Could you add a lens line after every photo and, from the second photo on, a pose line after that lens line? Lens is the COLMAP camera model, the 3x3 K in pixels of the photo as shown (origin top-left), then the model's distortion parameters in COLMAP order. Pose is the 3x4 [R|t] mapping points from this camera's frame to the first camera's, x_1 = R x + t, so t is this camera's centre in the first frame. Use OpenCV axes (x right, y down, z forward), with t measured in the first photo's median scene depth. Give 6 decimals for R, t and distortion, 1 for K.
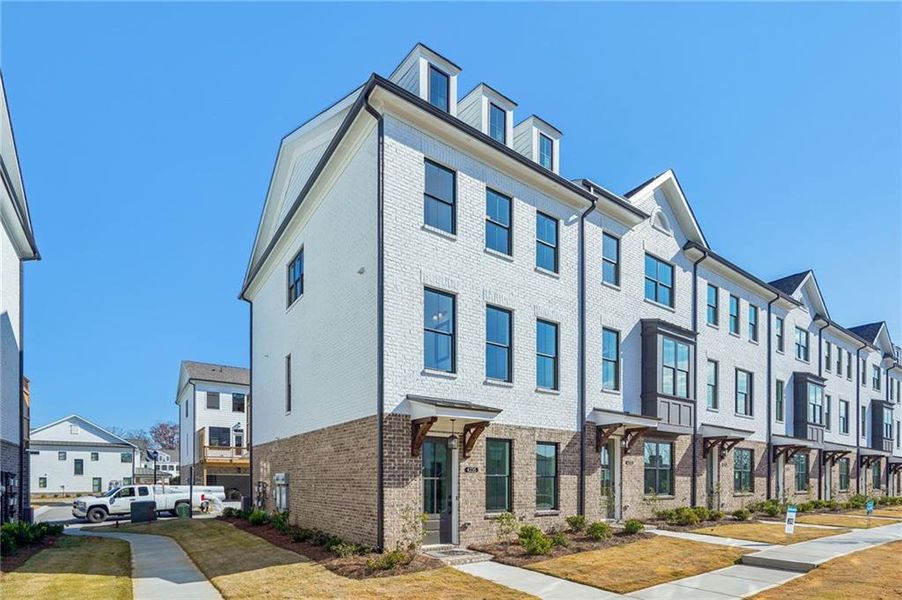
lens RADIAL K [[413.6, 0, 446.7], [0, 413.6, 300.0], [0, 0, 1]] dist [-0.002893, -0.000119]
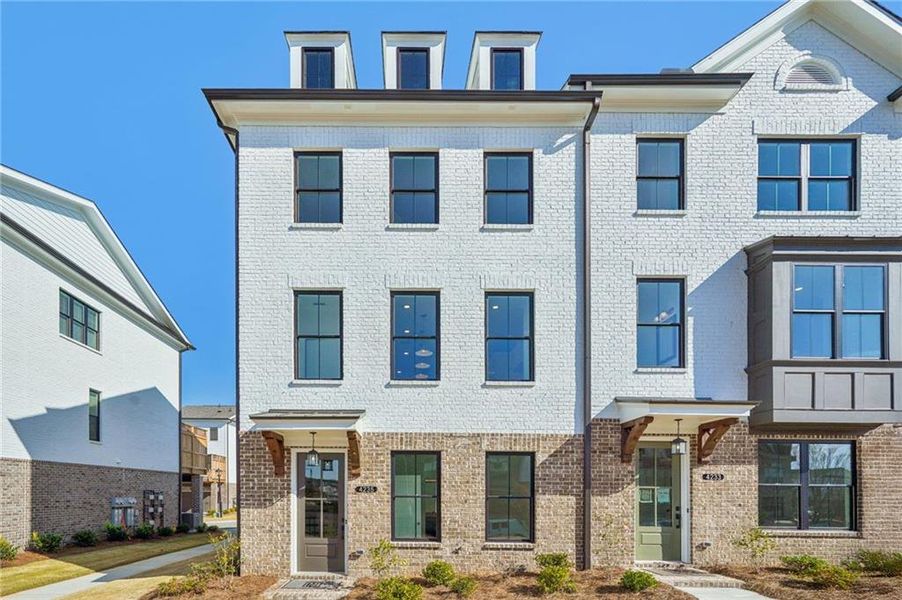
lens RADIAL K [[399.7, 0, 451.0], [0, 399.7, 337.8], [0, 0, 1]] dist [-0.000077, -0.000063]
pose [[0.826525, -0.184613, -0.531765, 0.474421], [0.215473, 0.976501, -0.004101, 0.101809], [0.520026, -0.111192, 0.846882, 0.295345]]
